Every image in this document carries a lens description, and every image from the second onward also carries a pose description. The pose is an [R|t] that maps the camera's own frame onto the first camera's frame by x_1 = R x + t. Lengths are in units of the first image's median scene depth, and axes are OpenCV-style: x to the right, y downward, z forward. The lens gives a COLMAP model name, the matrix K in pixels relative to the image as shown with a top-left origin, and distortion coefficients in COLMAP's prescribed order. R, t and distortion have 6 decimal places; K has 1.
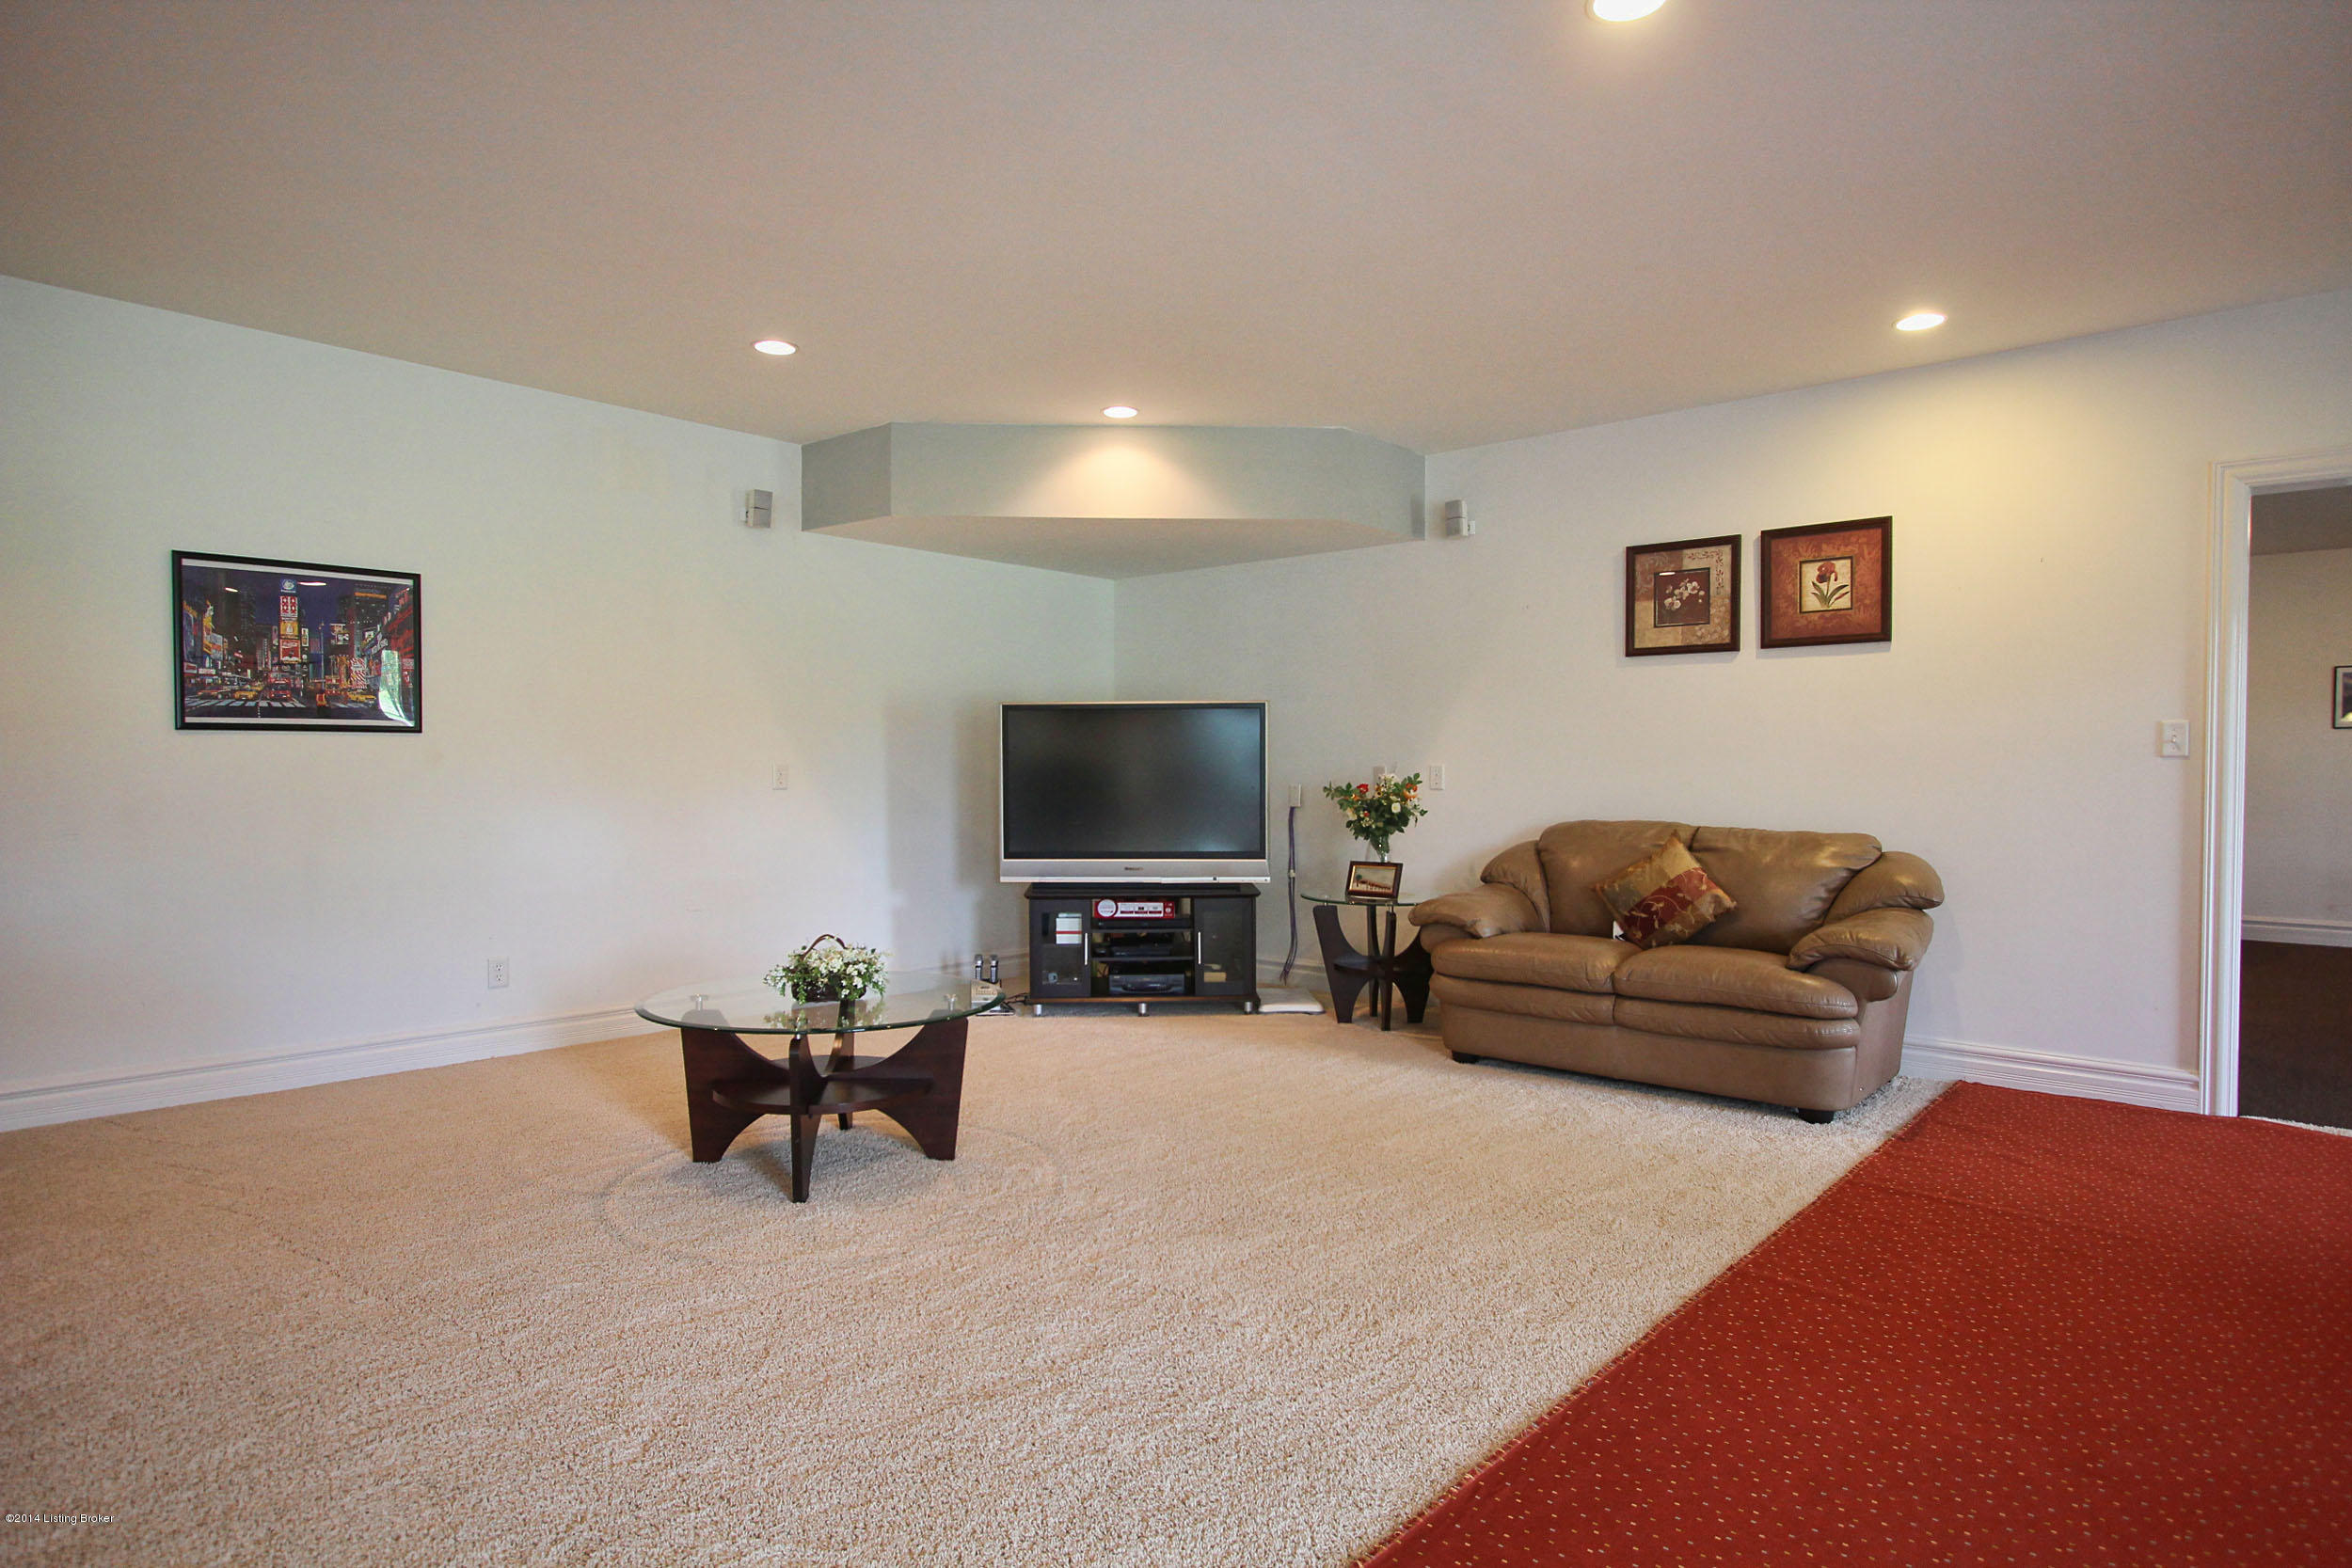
lens RADIAL K [[1278.2, 0, 1176.0], [0, 1278.2, 784.0], [0, 0, 1]] dist [-0.027393, -0.000322]
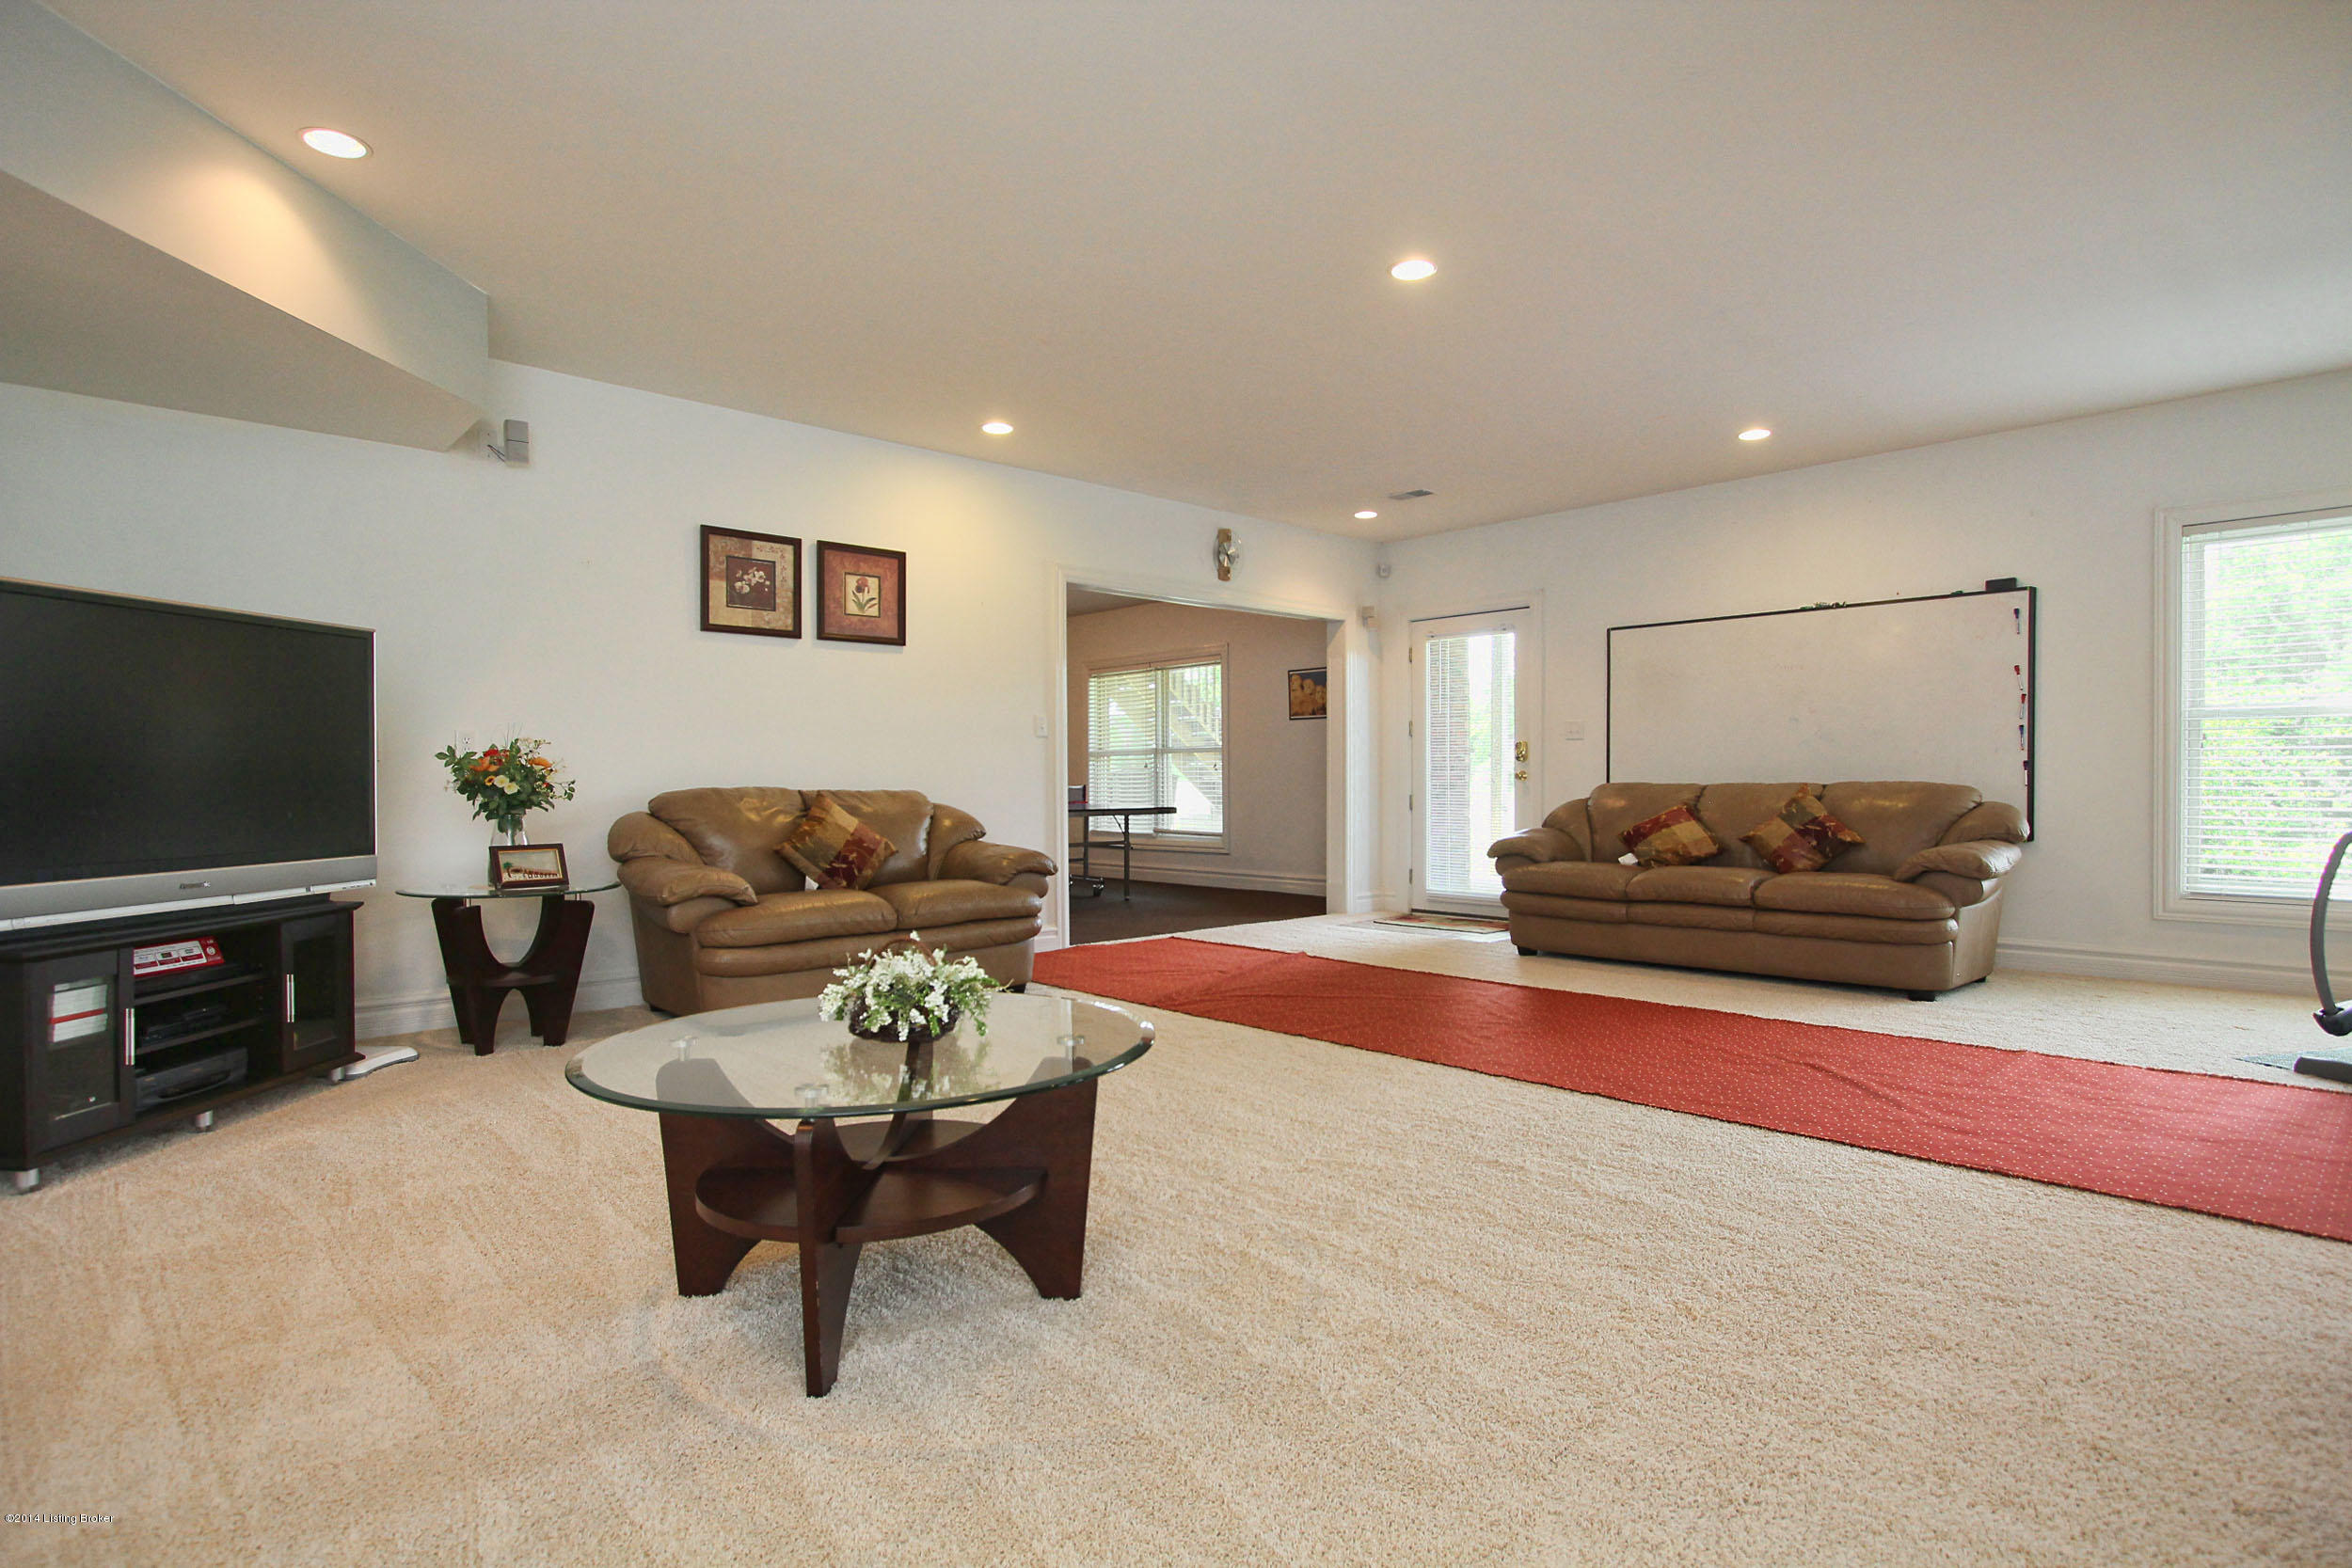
lens RADIAL K [[1256.1, 0, 1176.0], [0, 1256.1, 784.0], [0, 0, 1]] dist [-0.001447, -0.000198]
pose [[0.070421, -0.008203, 0.997484, -0.654632], [0.016617, 0.999837, 0.007049, 0.024501], [-0.997379, 0.016079, 0.070546, 0.559902]]
